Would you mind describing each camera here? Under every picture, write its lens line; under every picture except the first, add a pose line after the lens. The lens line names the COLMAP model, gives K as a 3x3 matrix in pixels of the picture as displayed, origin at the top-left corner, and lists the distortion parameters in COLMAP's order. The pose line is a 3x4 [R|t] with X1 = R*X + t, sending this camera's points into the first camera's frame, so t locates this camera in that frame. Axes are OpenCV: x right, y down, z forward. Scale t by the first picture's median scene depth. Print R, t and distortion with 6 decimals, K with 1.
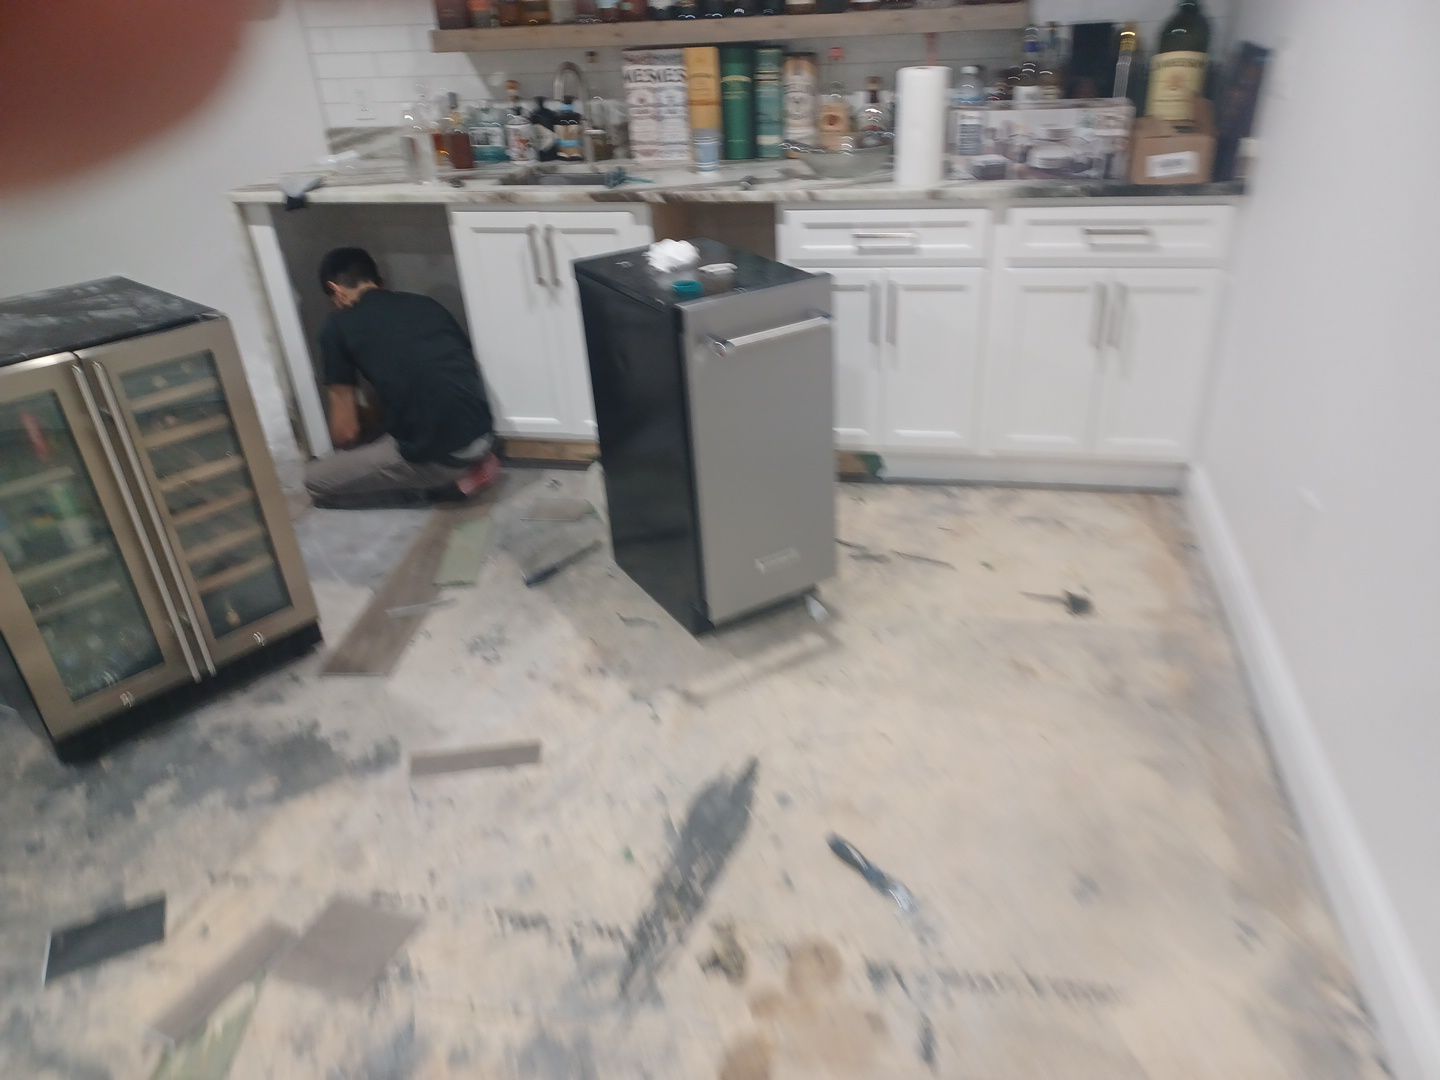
lens RADIAL K [[1026.8, 0, 725.2], [0, 1026.8, 556.9], [0, 0, 1]] dist [0.048579, -0.073461]
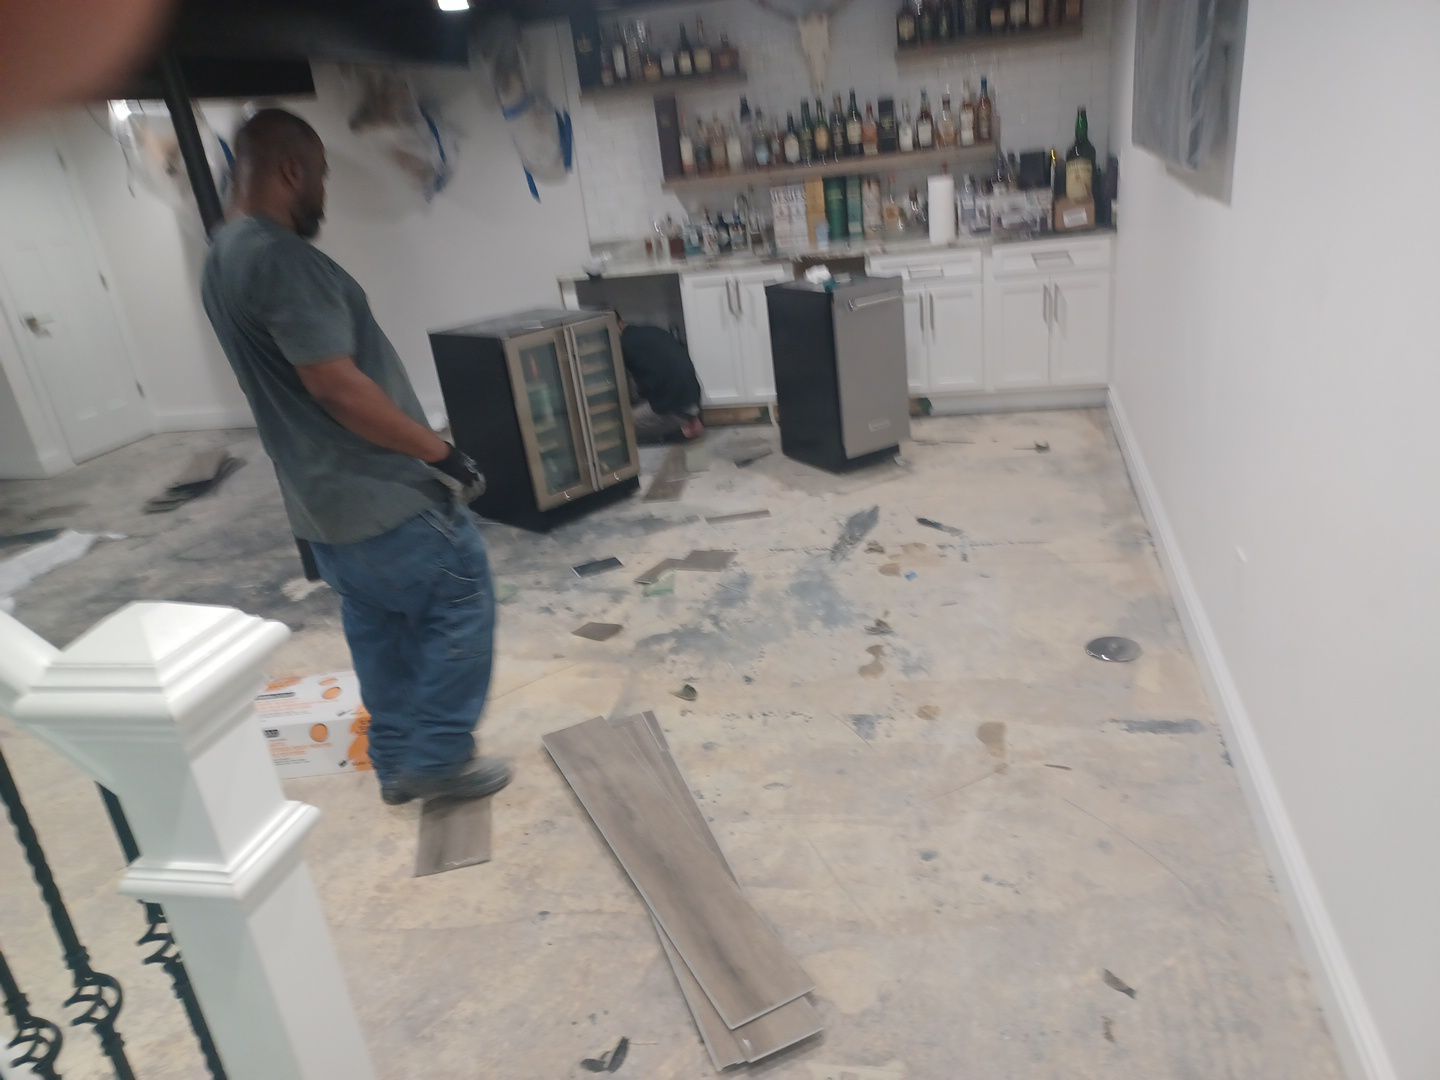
lens RADIAL K [[1039.7, 0, 717.1], [0, 1039.7, 578.2], [0, 0, 1]] dist [0.054019, -0.057396]
pose [[0.997591, -0.046166, -0.051771, -0.142558], [0.040047, 0.992724, -0.113559, 0.429382], [0.056637, 0.111212, 0.992181, -0.801265]]
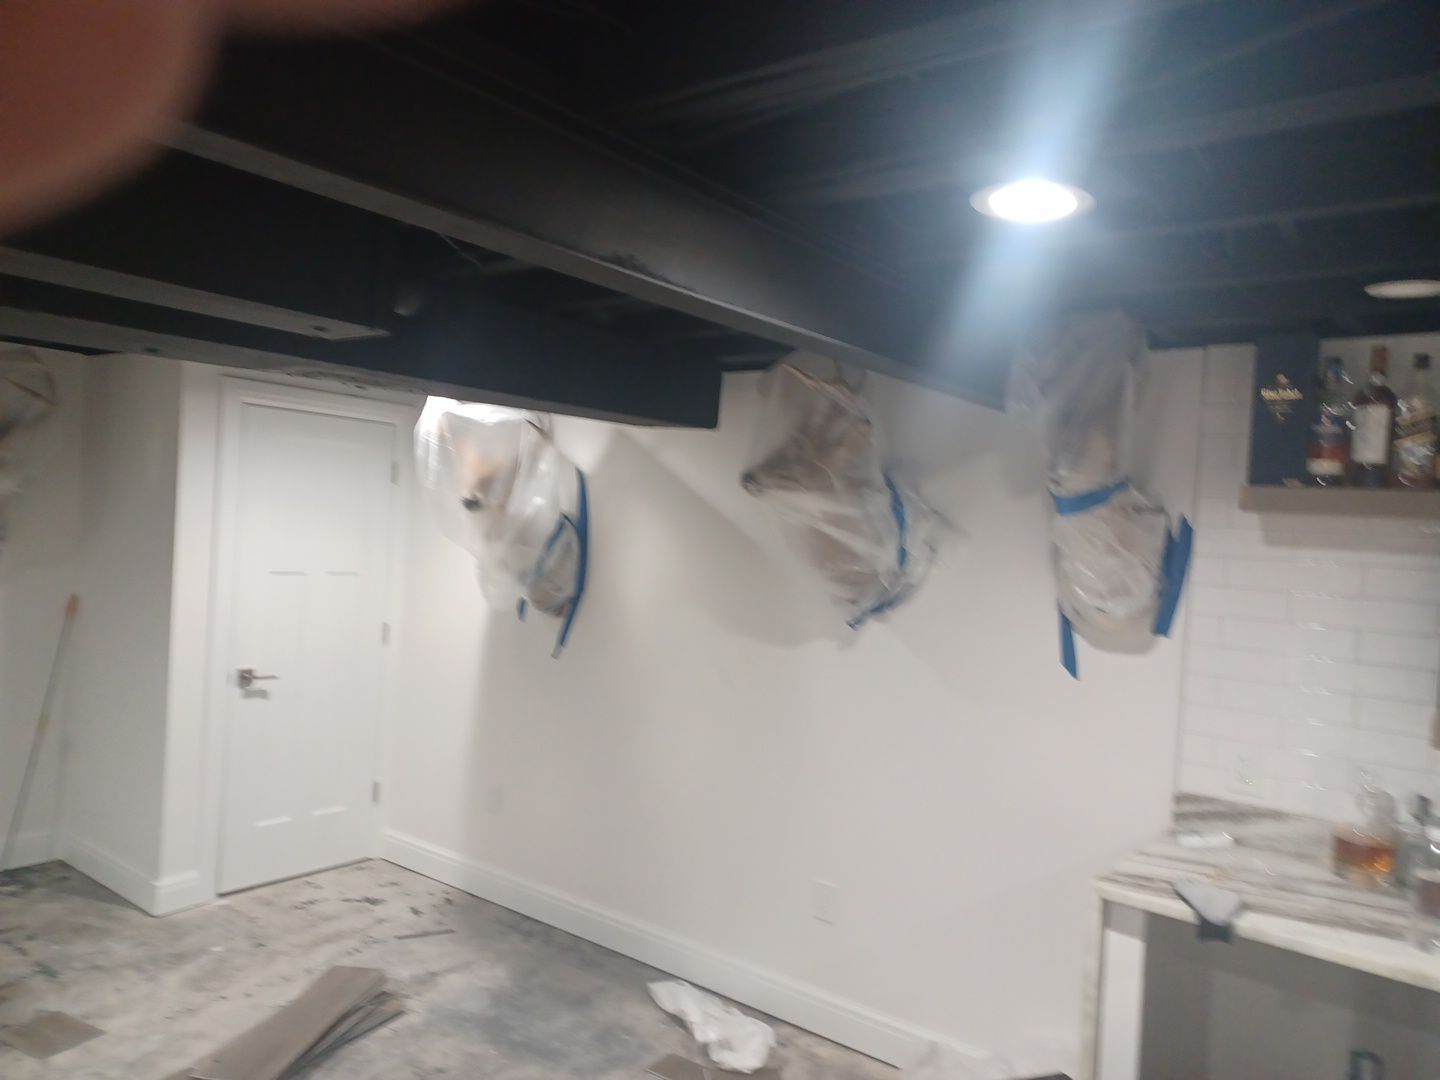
lens RADIAL K [[1026.8, 0, 725.2], [0, 1026.8, 556.9], [0, 0, 1]] dist [0.048579, -0.073461]
pose [[0.895936, 0.112364, -0.429736, -0.475916], [-0.303746, 0.860895, -0.408165, -0.198586], [0.324095, 0.496220, 0.805437, 0.267822]]
